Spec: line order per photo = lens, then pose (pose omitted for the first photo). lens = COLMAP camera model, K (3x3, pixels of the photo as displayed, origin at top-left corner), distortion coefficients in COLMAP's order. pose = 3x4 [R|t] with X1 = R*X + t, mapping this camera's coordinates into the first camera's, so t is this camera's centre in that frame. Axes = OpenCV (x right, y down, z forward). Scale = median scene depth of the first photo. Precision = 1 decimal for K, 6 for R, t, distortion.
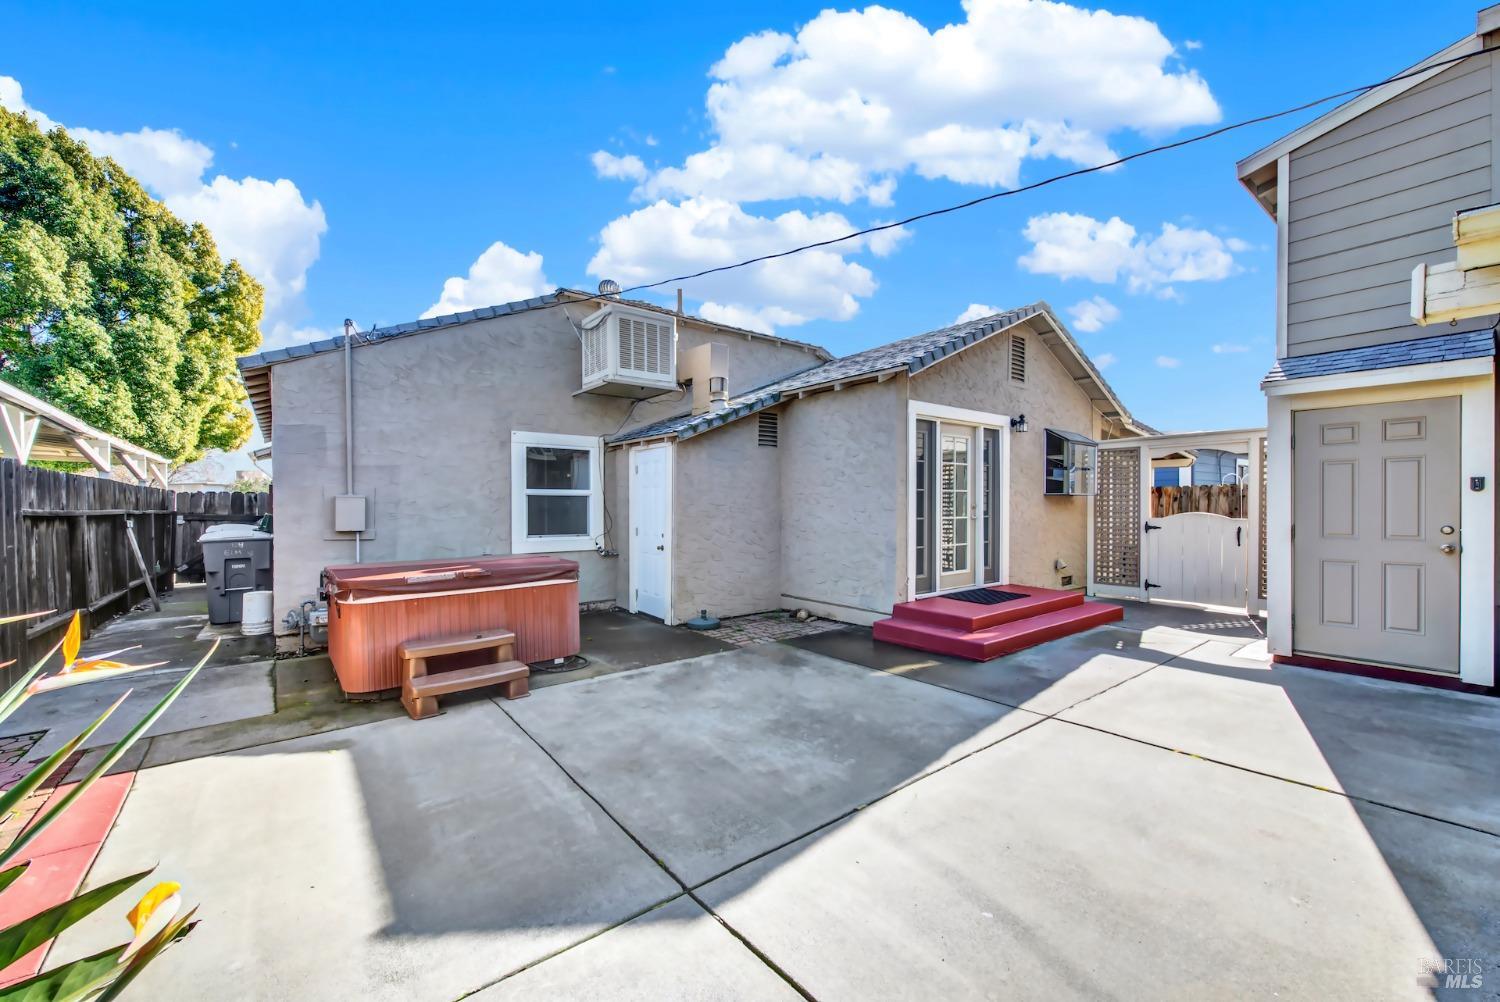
lens RADIAL K [[598.9, 0, 750.6], [0, 598.9, 513.5], [0, 0, 1]] dist [0.002500, -0.001093]
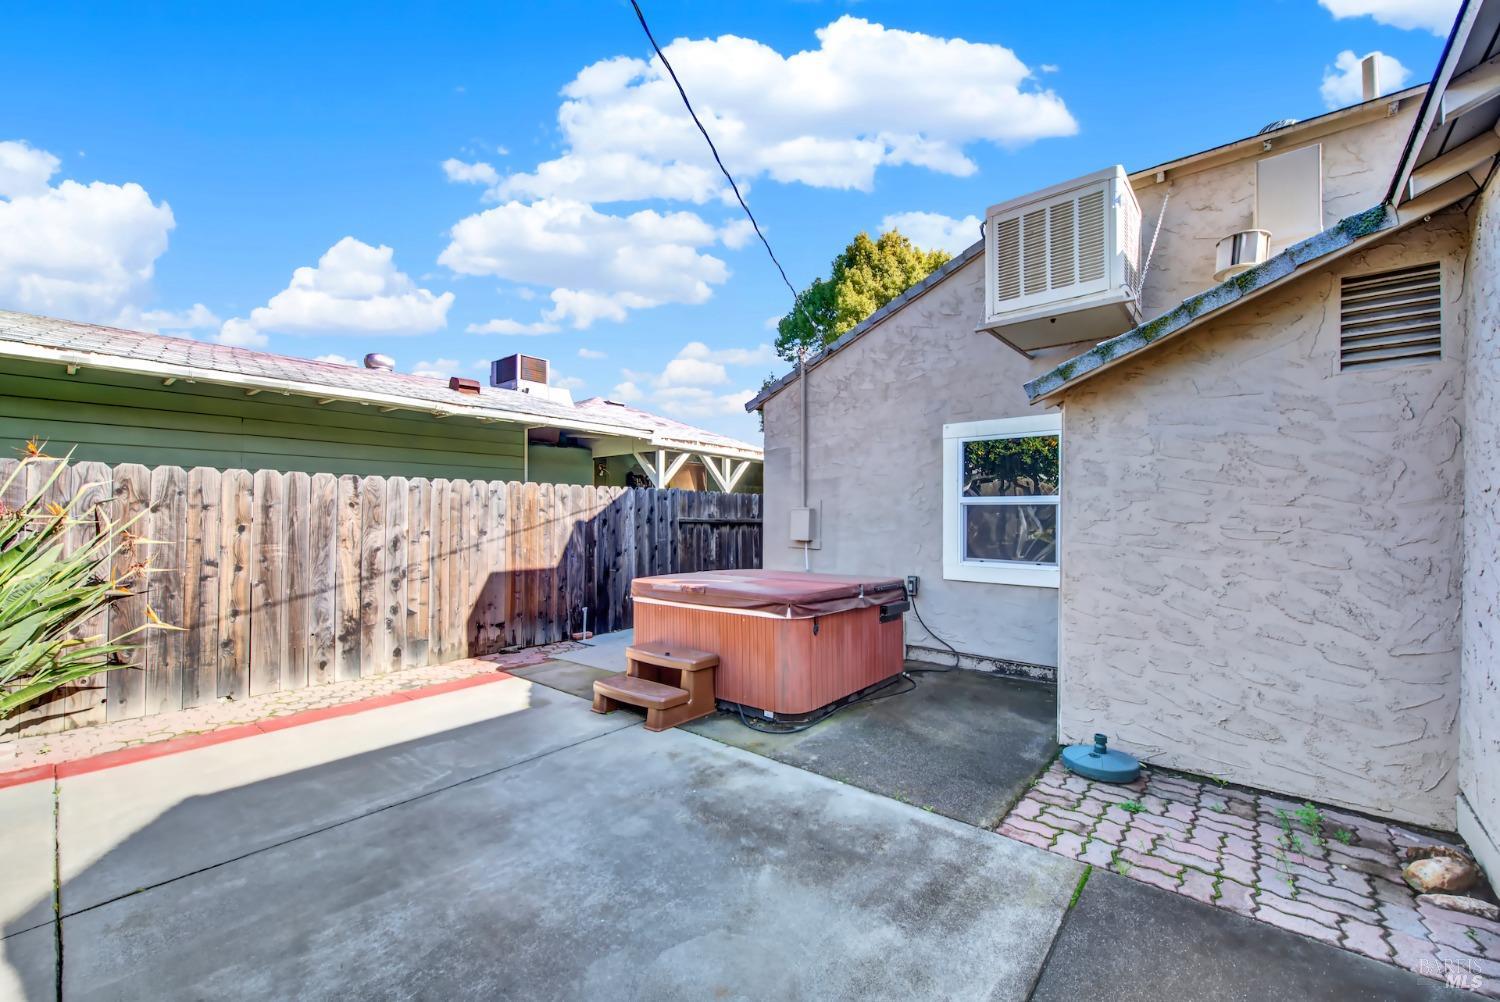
lens RADIAL K [[598.9, 0, 743.0], [0, 598.9, 512.8], [0, 0, 1]] dist [0.002500, -0.001093]
pose [[0.199432, 0.001010, -0.979911, 0.355317], [-0.017046, 0.999852, -0.002438, -0.015497], [0.979763, 0.017190, 0.199419, 0.627233]]
